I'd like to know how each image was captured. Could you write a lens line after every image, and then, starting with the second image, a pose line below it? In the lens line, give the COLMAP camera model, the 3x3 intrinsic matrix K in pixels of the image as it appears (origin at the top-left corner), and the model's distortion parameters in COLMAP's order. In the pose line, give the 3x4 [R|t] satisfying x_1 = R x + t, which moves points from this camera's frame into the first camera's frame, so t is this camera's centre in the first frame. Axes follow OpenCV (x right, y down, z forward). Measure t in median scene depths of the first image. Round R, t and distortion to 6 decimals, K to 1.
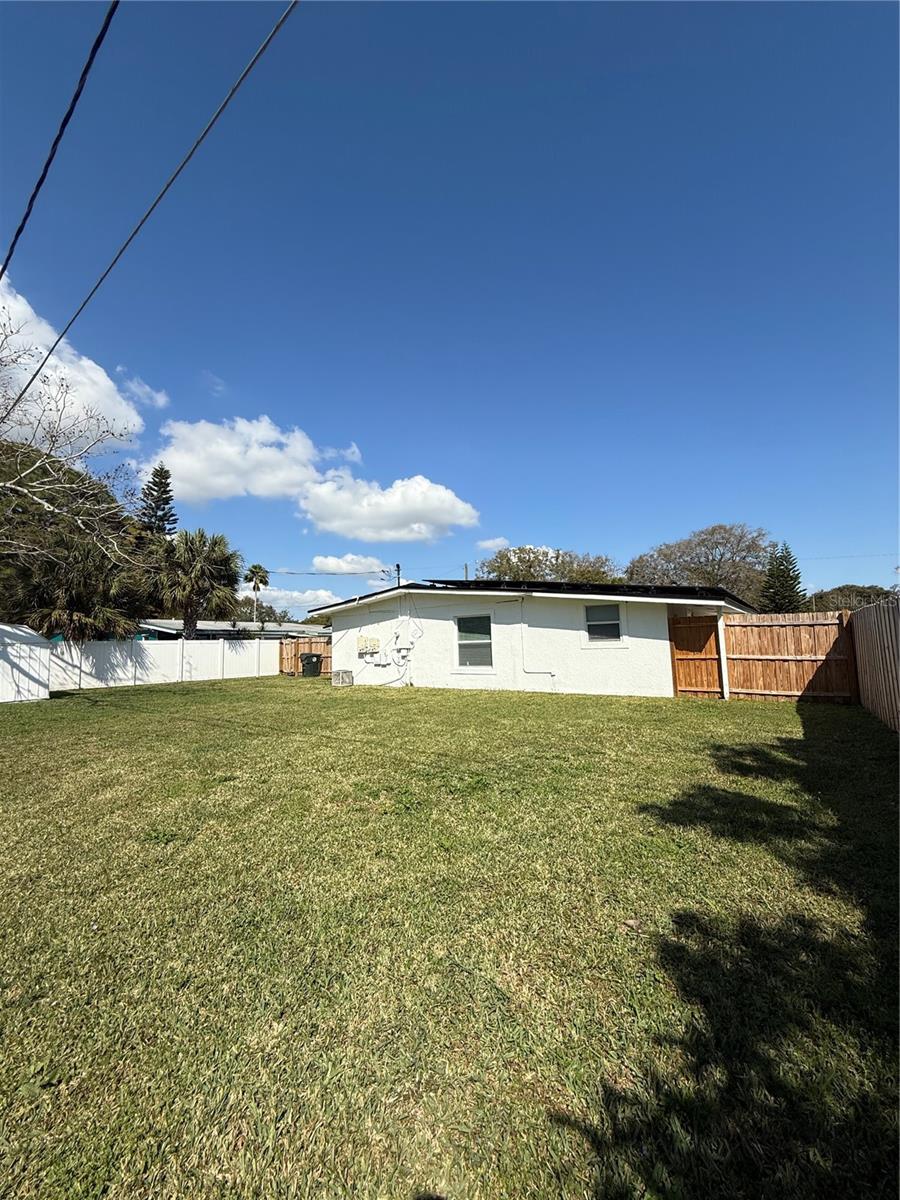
lens RADIAL K [[480.7, 0, 451.0], [0, 480.7, 593.2], [0, 0, 1]] dist [0.006086, -0.001598]
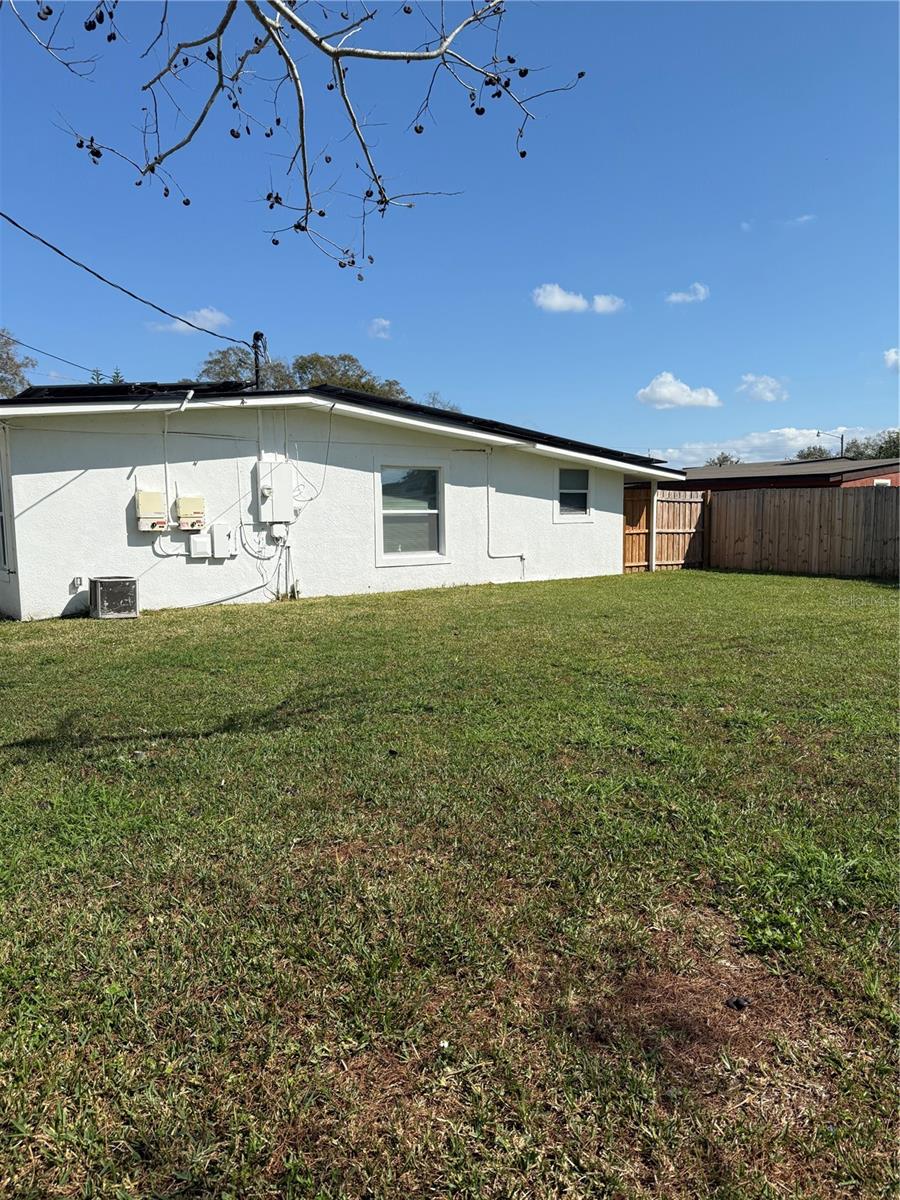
lens RADIAL K [[847.2, 0, 448.7], [0, 847.2, 607.8], [0, 0, 1]] dist [0.066616, -0.068259]
pose [[0.281295, -0.095290, 0.954879, -1.390876], [-0.111238, 0.985112, 0.131077, 0.111082], [-0.953152, -0.143090, 0.266507, 0.968530]]
